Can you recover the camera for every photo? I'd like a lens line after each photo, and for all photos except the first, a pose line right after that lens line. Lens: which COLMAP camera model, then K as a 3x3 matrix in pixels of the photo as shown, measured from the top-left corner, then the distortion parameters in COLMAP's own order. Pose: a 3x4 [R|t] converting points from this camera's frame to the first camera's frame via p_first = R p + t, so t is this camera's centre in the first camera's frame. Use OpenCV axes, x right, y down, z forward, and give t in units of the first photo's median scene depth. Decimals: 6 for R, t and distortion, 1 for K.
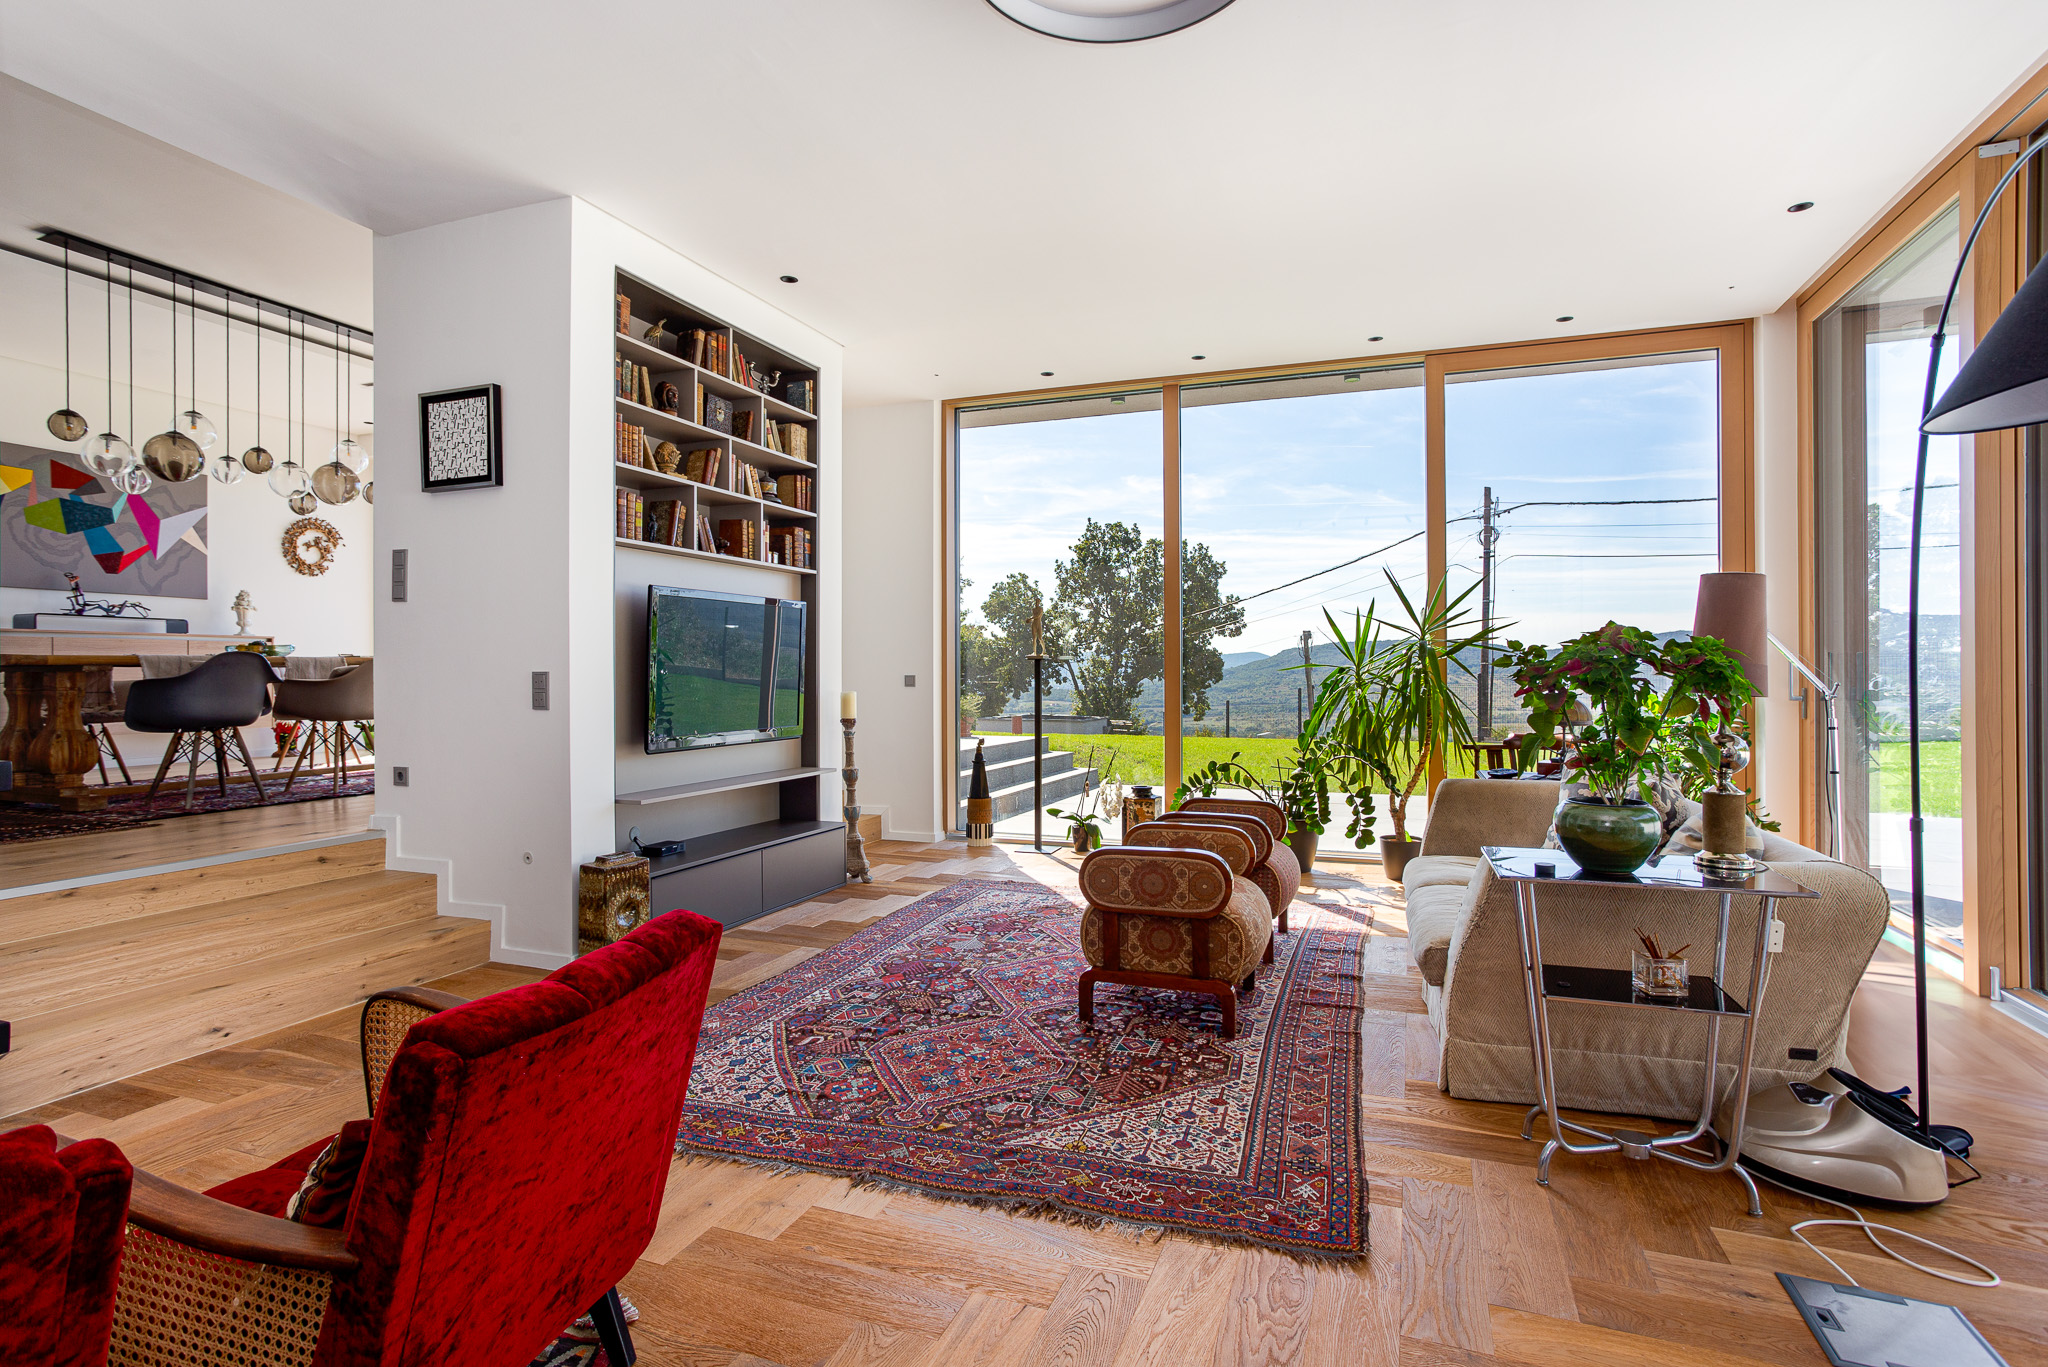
lens RADIAL K [[1011.9, 0, 1019.6], [0, 1011.9, 661.4], [0, 0, 1]] dist [-0.045529, 0.029487]
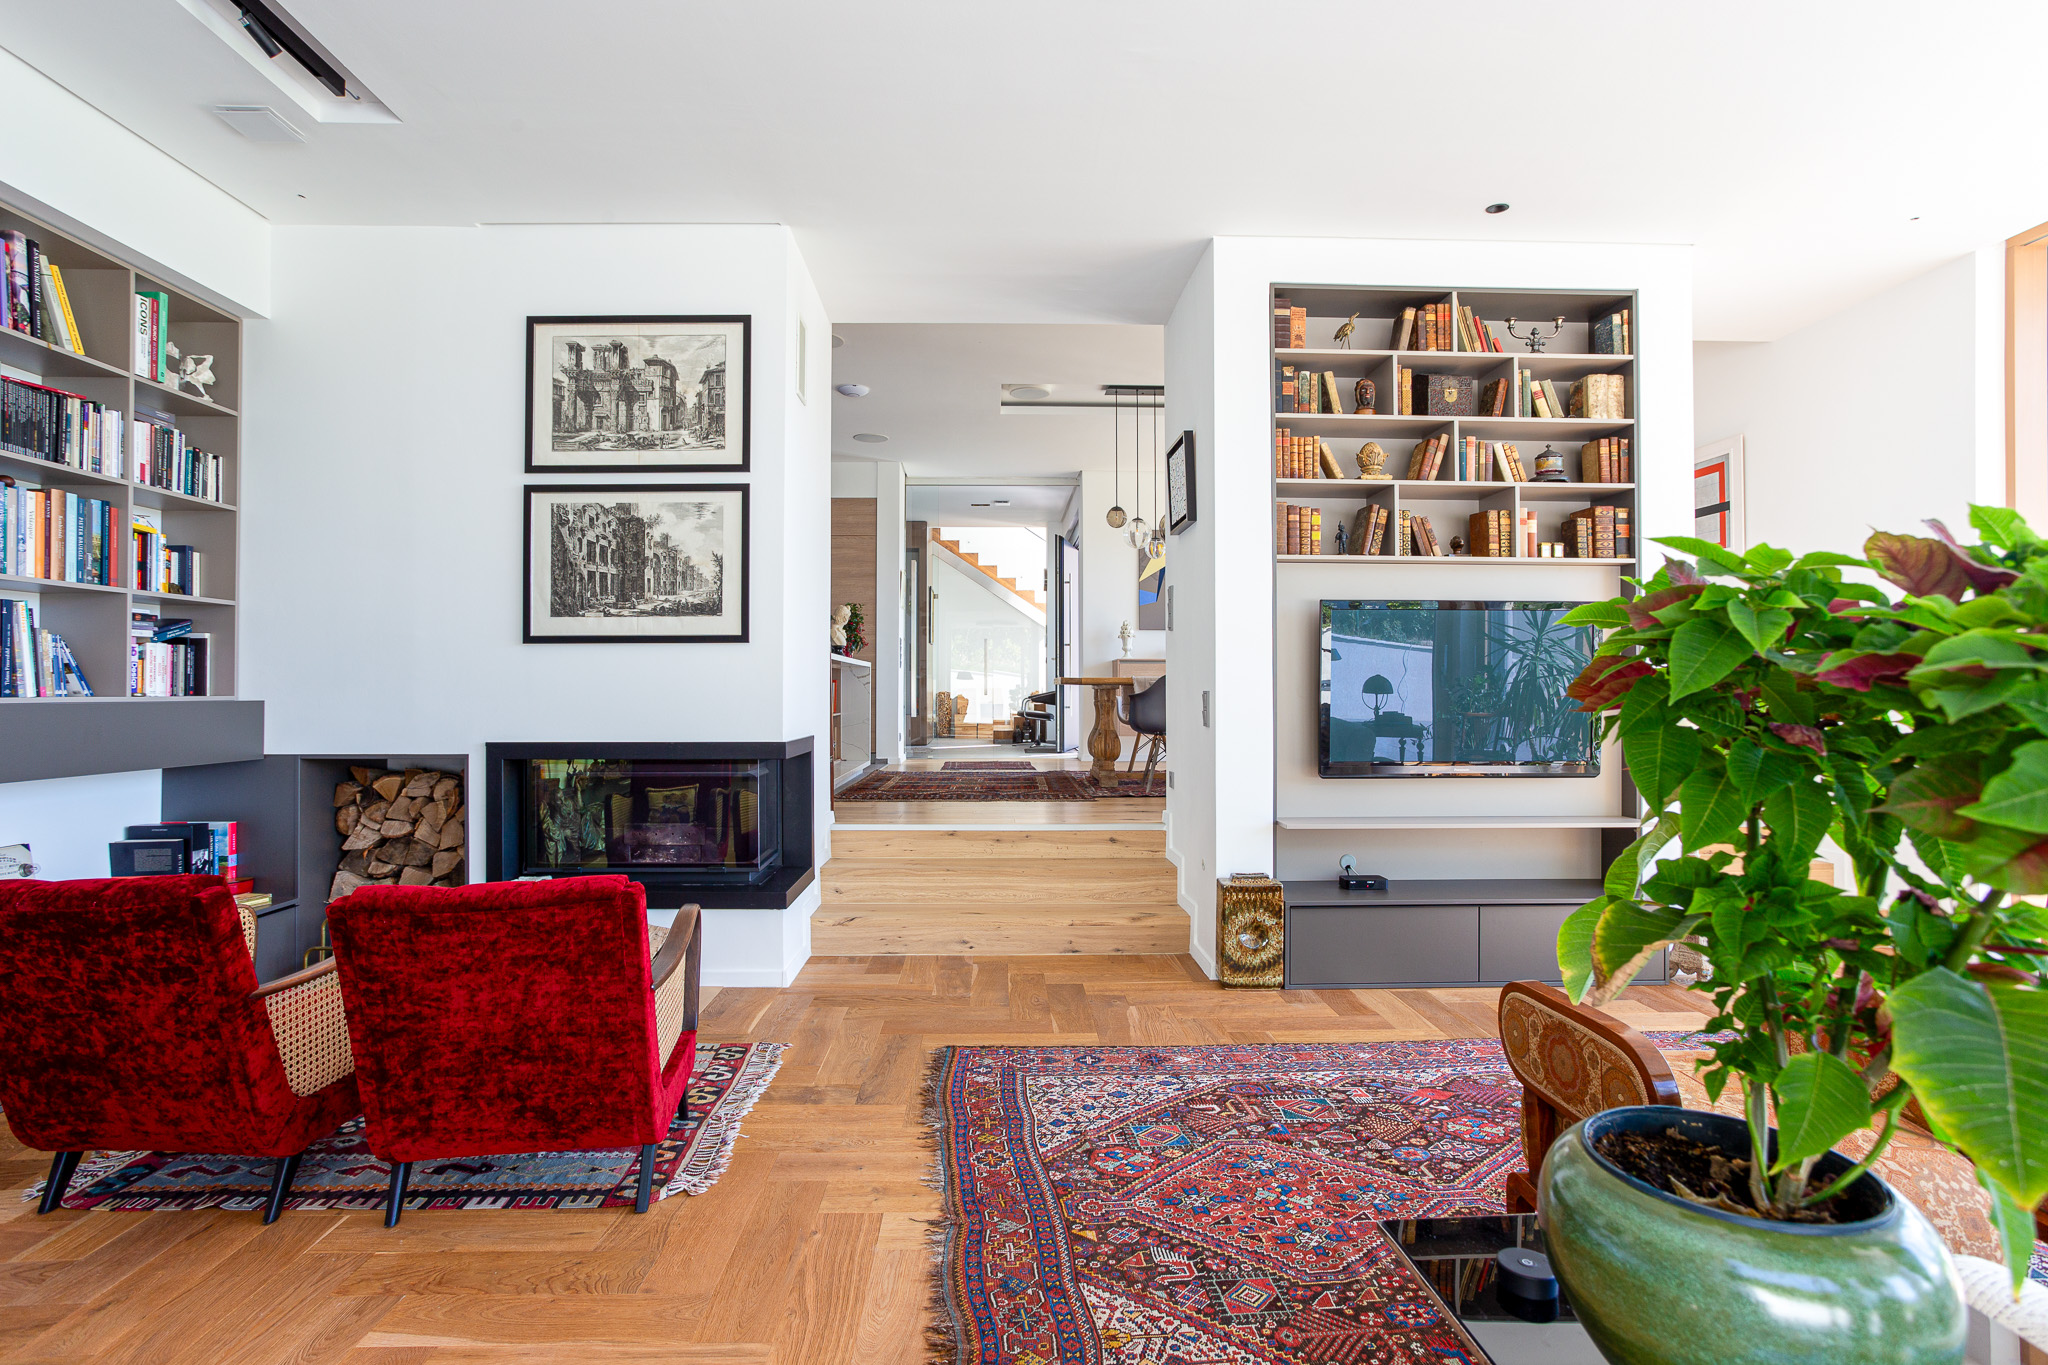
lens RADIAL K [[1016.1, 0, 1018.7], [0, 1016.1, 672.2], [0, 0, 1]] dist [-0.044006, 0.030987]
pose [[0.393557, -0.011653, -0.919226, 0.438700], [0.005159, 0.999932, -0.010467, 0.000997], [0.919286, -0.000623, 0.393590, 0.397233]]
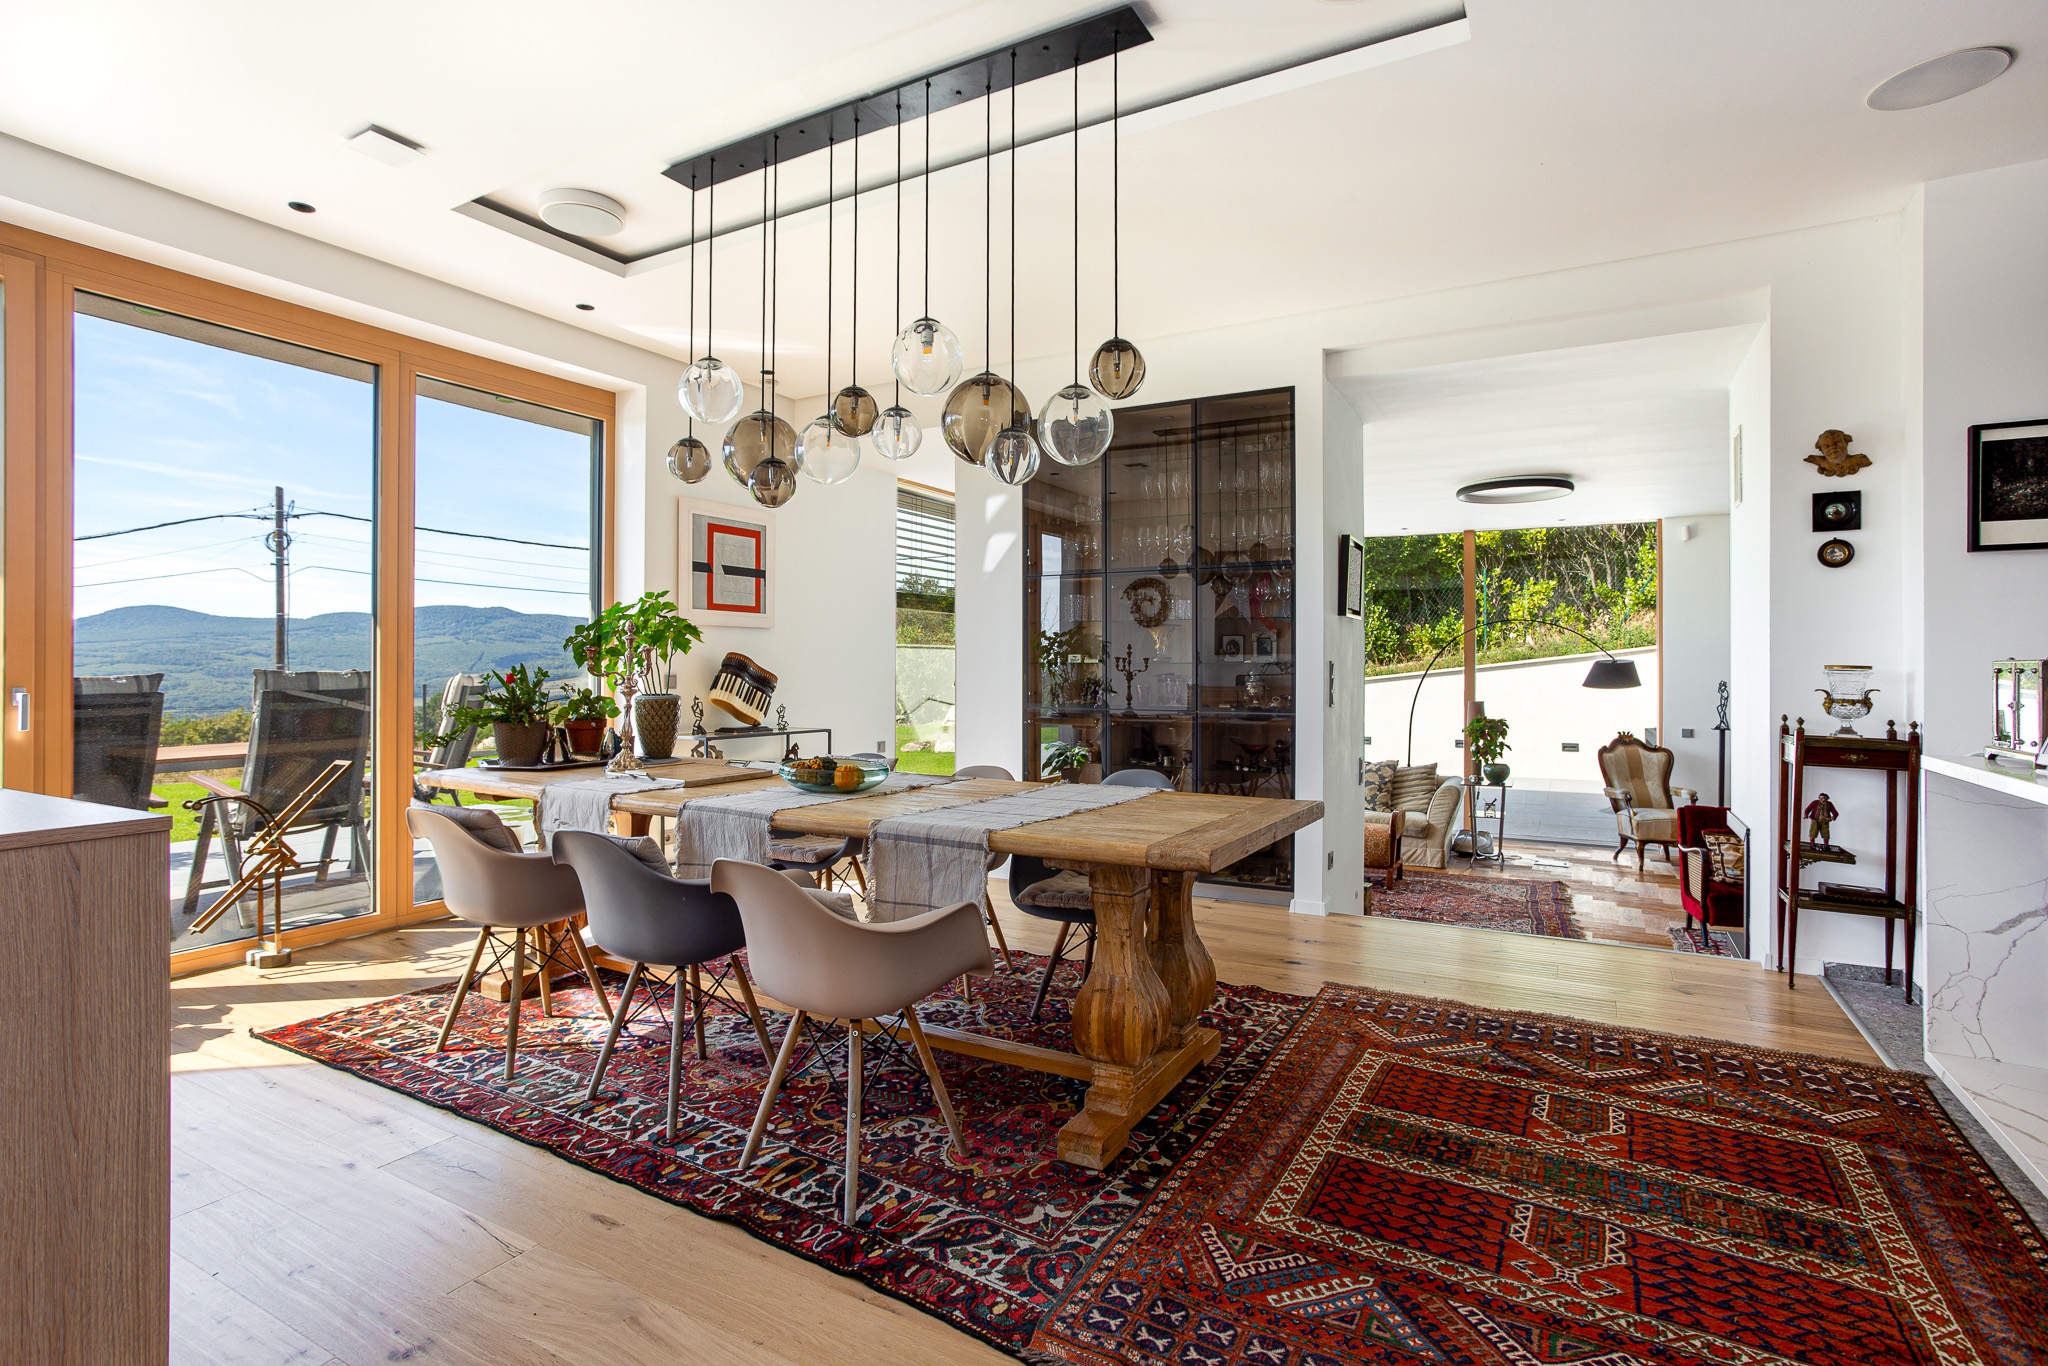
lens RADIAL K [[1011.9, 0, 1019.6], [0, 1011.9, 660.9], [0, 0, 1]] dist [-0.045529, 0.029487]
pose [[0.142060, 0.008866, 0.989818, -1.922505], [-0.010346, 0.999919, -0.007472, -0.108034], [-0.989804, -0.009179, 0.142140, 1.272872]]
